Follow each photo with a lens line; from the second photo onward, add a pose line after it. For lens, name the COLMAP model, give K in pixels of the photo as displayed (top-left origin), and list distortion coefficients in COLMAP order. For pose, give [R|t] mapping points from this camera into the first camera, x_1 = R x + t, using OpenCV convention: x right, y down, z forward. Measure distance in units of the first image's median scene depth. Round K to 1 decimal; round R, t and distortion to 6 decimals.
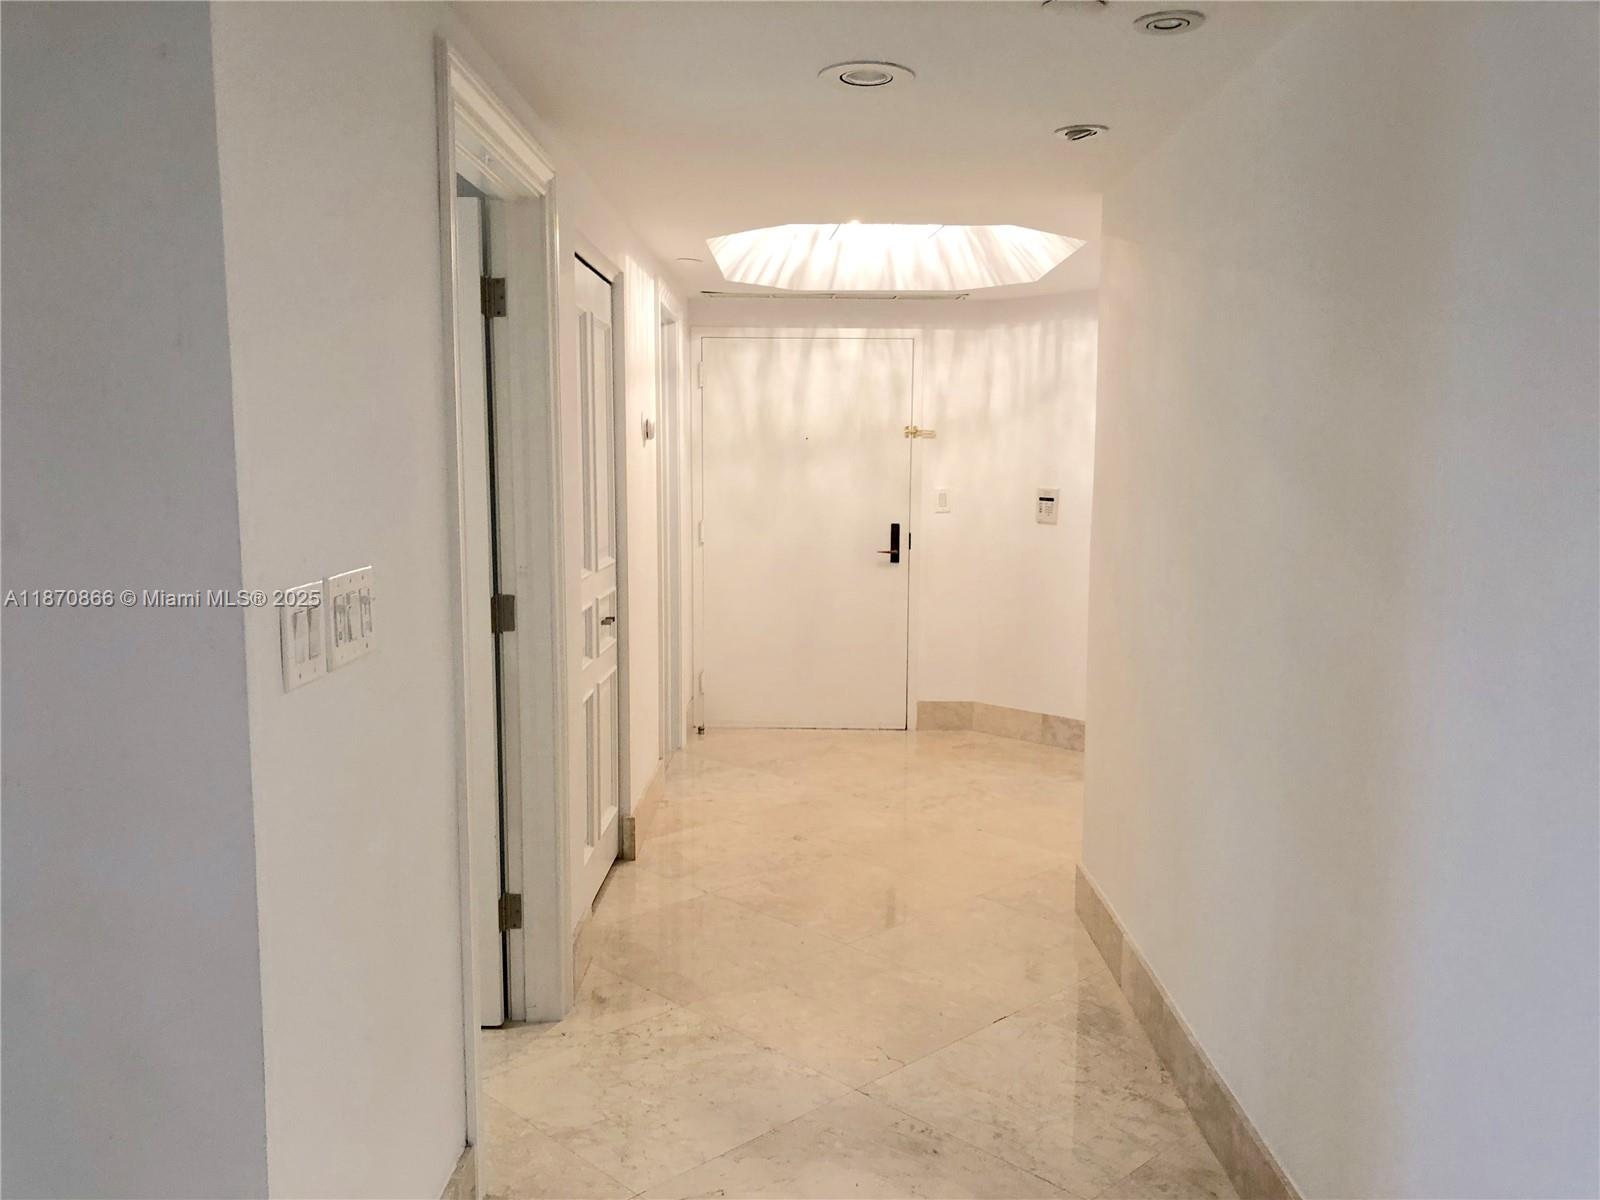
lens RADIAL K [[1281.7, 0, 800.0], [0, 1281.7, 600.0], [0, 0, 1]] dist [0.083731, -0.161551]
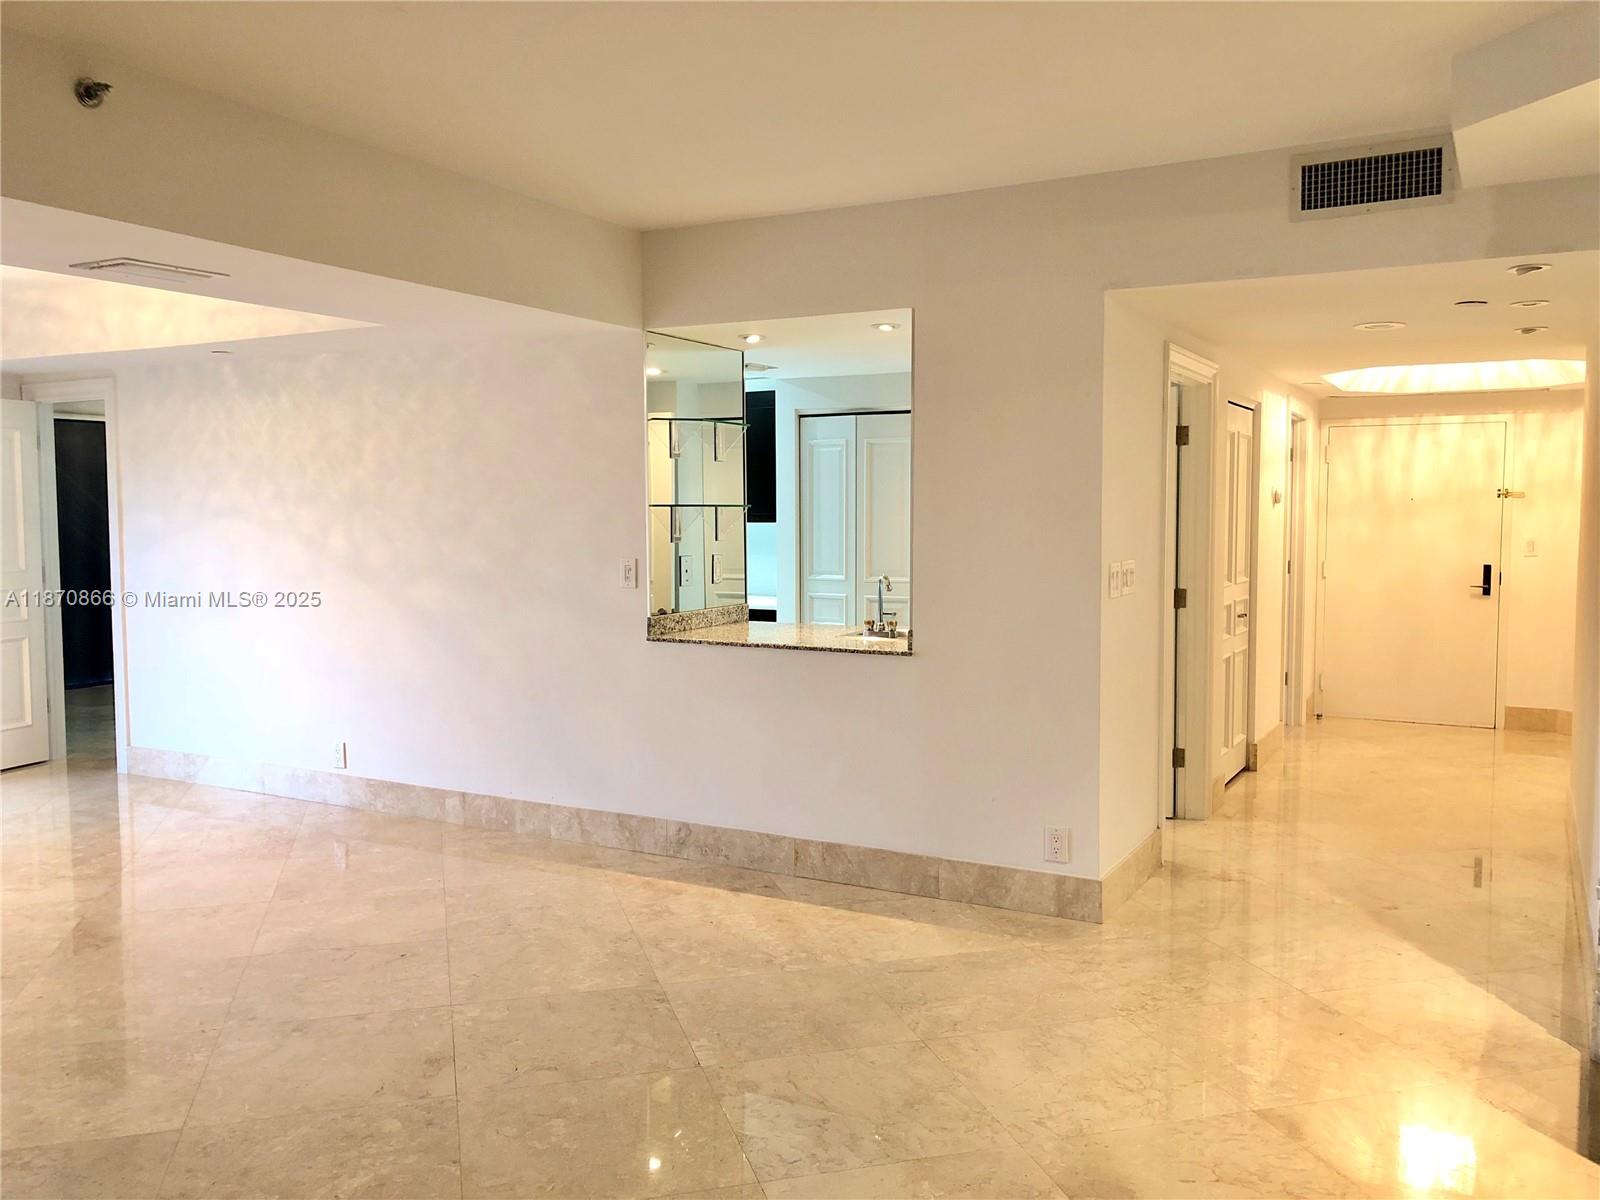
lens RADIAL K [[1281.7, 0, 800.0], [0, 1281.7, 600.0], [0, 0, 1]] dist [0.083731, -0.161551]
pose [[0.877385, 0.025821, -0.479091, 0.127763], [-0.046341, 0.998443, -0.031055, 0.065477], [0.477543, 0.049449, 0.877216, -0.632793]]
